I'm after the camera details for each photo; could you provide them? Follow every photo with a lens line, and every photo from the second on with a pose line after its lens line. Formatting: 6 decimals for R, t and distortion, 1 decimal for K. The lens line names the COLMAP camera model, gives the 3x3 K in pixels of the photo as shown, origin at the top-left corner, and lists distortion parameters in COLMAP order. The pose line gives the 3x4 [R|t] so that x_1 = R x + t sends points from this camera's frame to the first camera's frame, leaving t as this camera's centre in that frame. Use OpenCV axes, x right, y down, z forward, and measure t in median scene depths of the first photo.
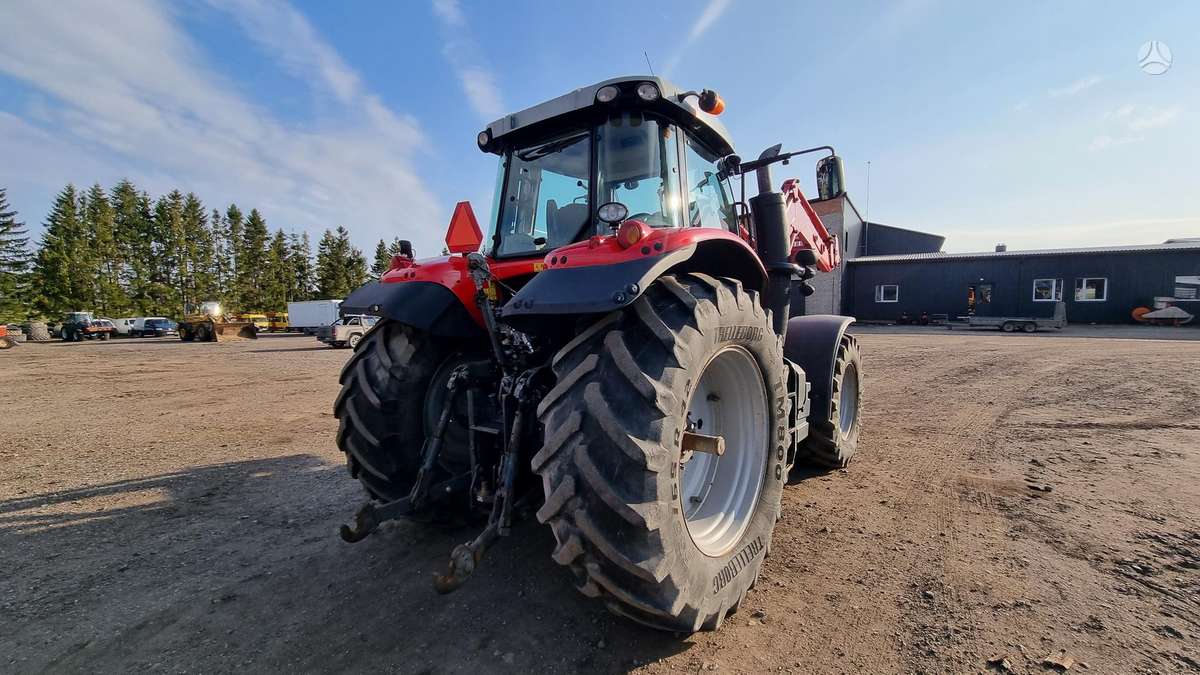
lens RADIAL K [[478.0, 0, 609.1], [0, 478.0, 337.6], [0, 0, 1]] dist [0.005643, -0.002503]
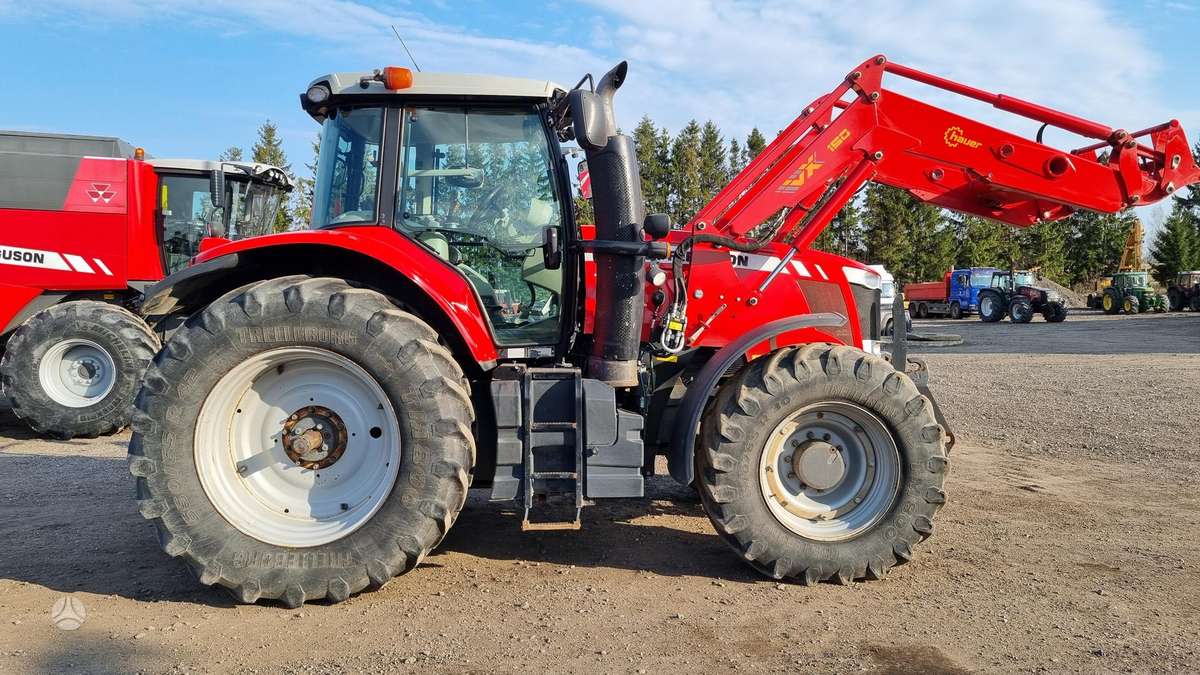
lens RADIAL K [[896.4, 0, 584.8], [0, 896.4, 338.7], [0, 0, 1]] dist [0.056161, -0.028654]
pose [[0.625553, 0.039597, -0.779176, 0.139836], [-0.032319, 0.999169, 0.024830, -0.004472], [0.779512, 0.009649, 0.626313, 0.018157]]
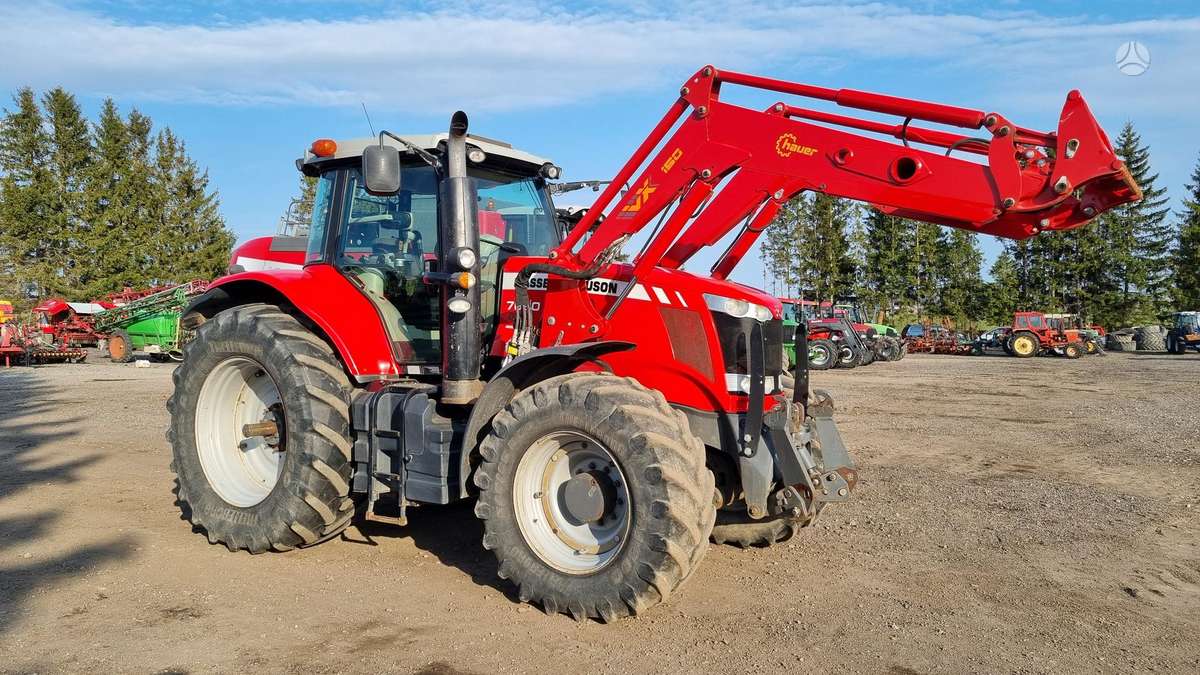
lens RADIAL K [[898.5, 0, 593.2], [0, 898.5, 333.2], [0, 0, 1]] dist [0.060154, -0.048351]
pose [[0.037695, 0.022888, -0.999027, 0.189285], [-0.048942, 0.998580, 0.021031, -0.010169], [0.998090, 0.048102, 0.038761, 0.125503]]
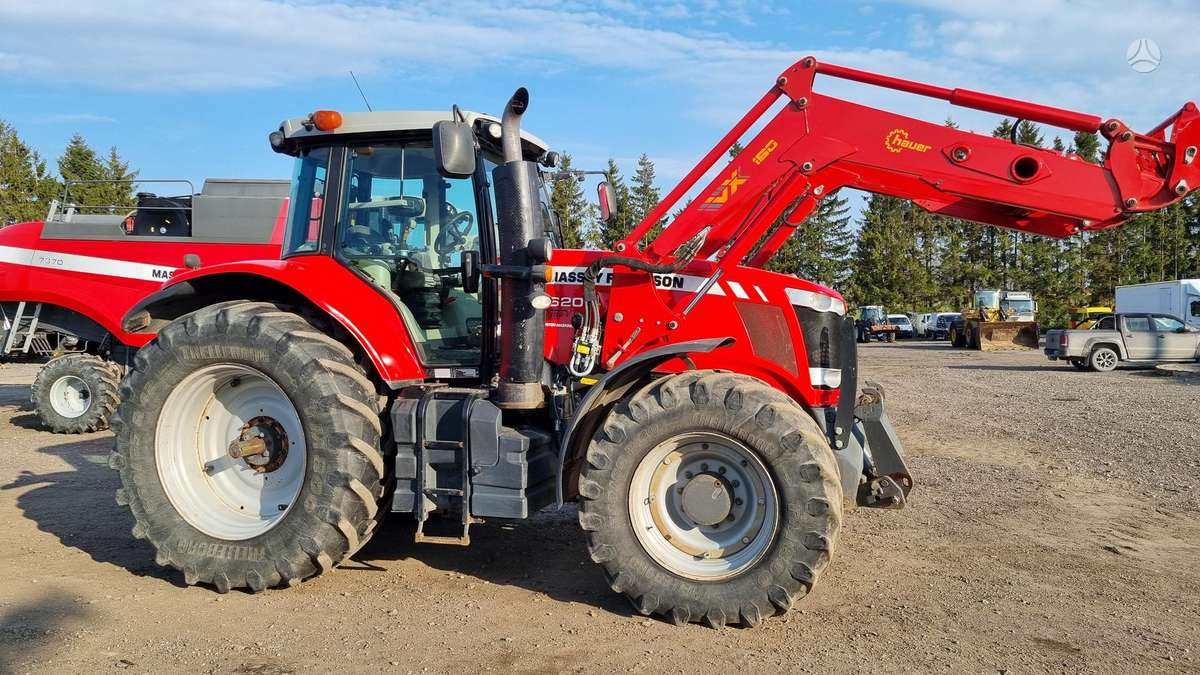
lens RADIAL K [[896.8, 0, 584.2], [0, 896.8, 349.4], [0, 0, 1]] dist [0.049242, -0.009747]
pose [[0.330421, 0.040521, -0.942963, 0.170761], [-0.038872, 0.998815, 0.029300, -0.007543], [0.943033, 0.026973, 0.331604, 0.071613]]
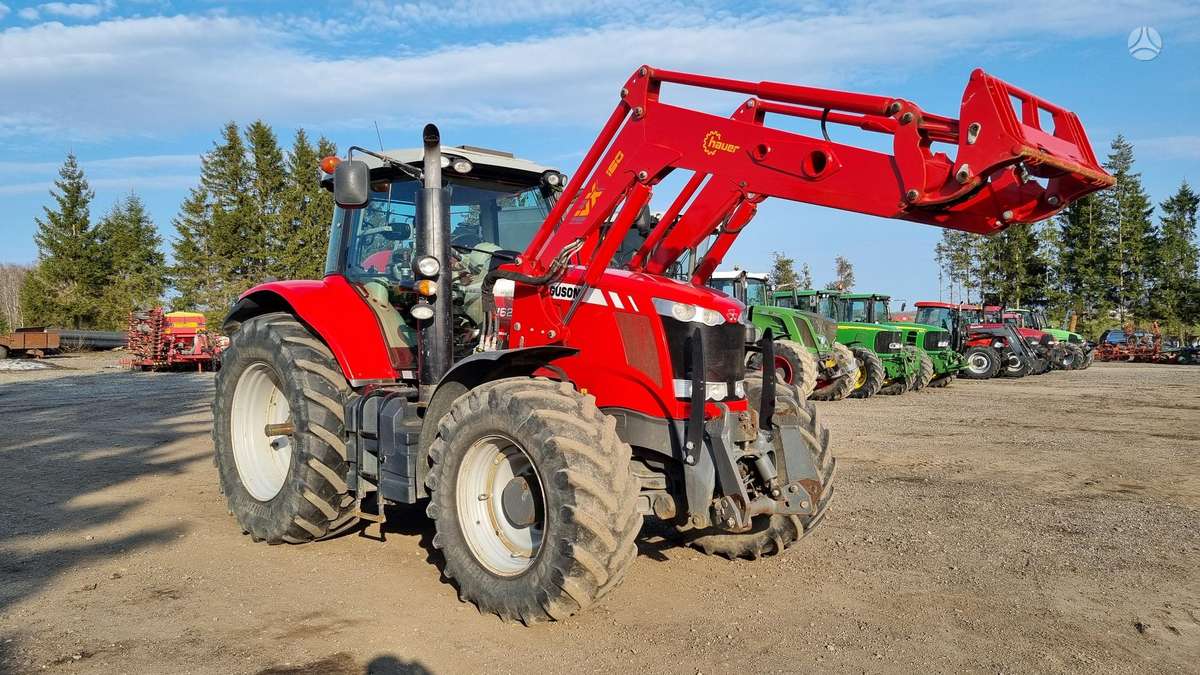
lens RADIAL K [[896.4, 0, 584.8], [0, 896.4, 338.7], [0, 0, 1]] dist [0.056161, -0.028654]
pose [[-0.162227, 0.020676, -0.986537, 0.186985], [-0.040540, 0.998797, 0.027600, -0.011322], [0.985920, 0.044472, -0.161194, 0.160516]]
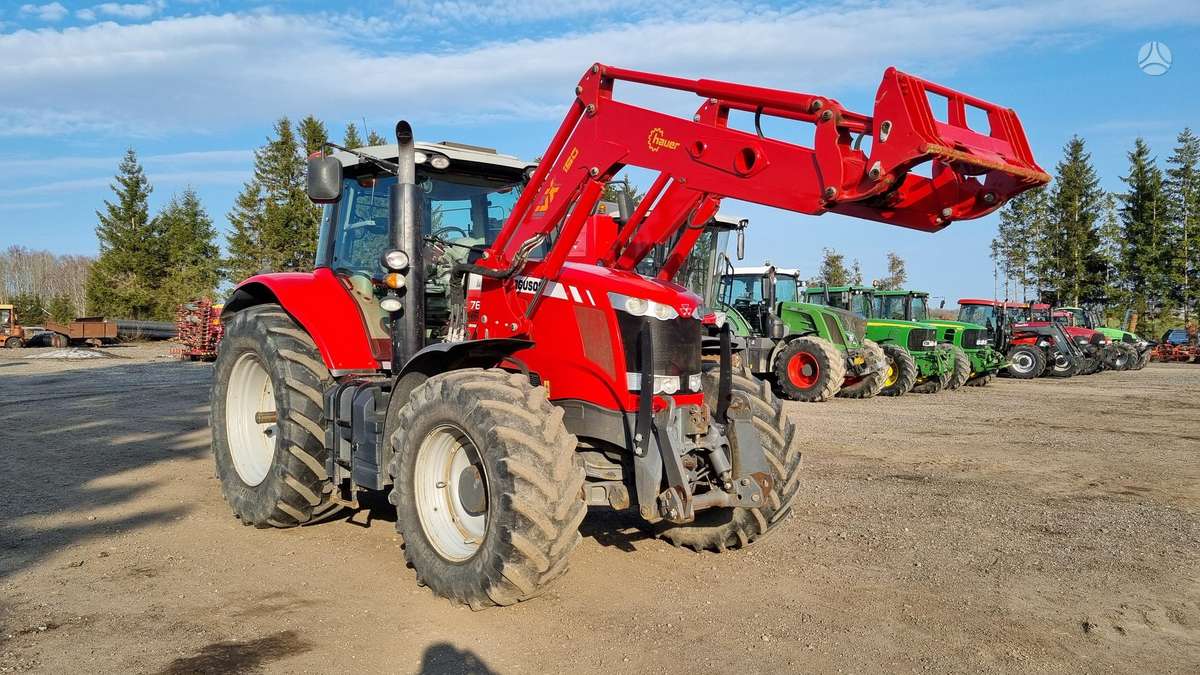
lens RADIAL K [[896.6, 0, 589.5], [0, 896.6, 338.4], [0, 0, 1]] dist [0.054343, -0.029364]
pose [[-0.213506, 0.024200, -0.976642, 0.186867], [-0.048696, 0.998187, 0.035379, -0.011816], [0.975727, 0.055112, -0.211941, 0.175729]]
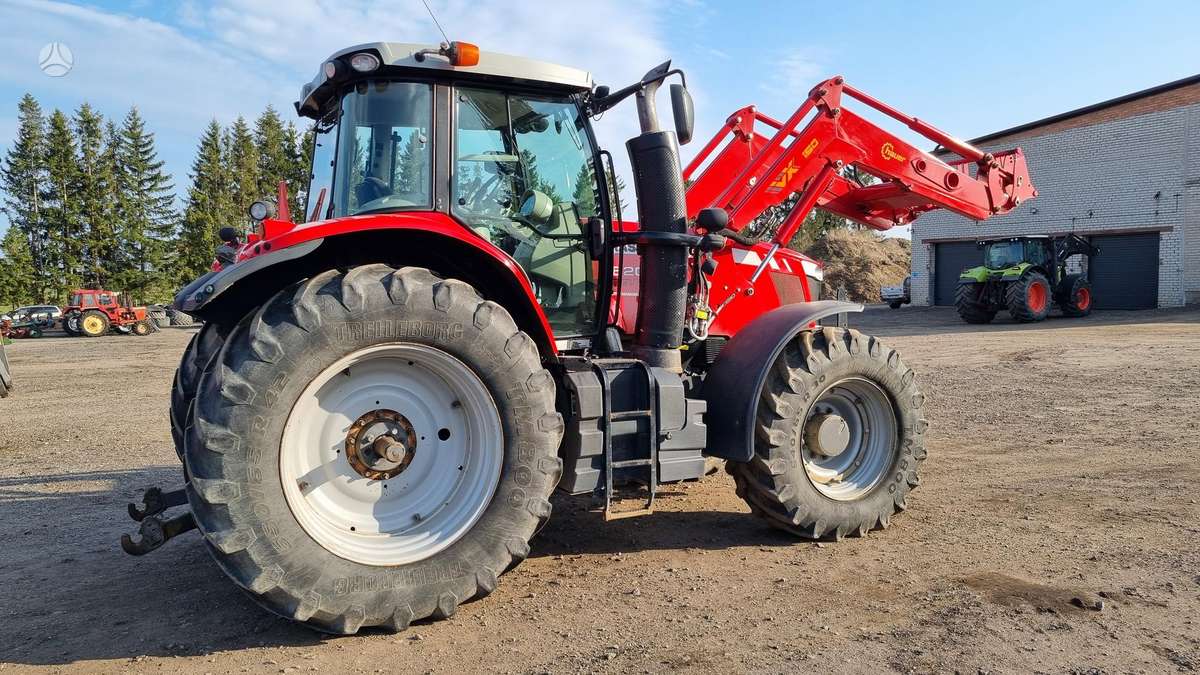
lens RADIAL K [[896.4, 0, 584.8], [0, 896.4, 338.7], [0, 0, 1]] dist [0.056161, -0.028654]
pose [[0.890416, 0.016918, -0.454834, 0.089226], [-0.011733, 0.999830, 0.014220, -0.001330], [0.454997, -0.007325, 0.890463, -0.024569]]
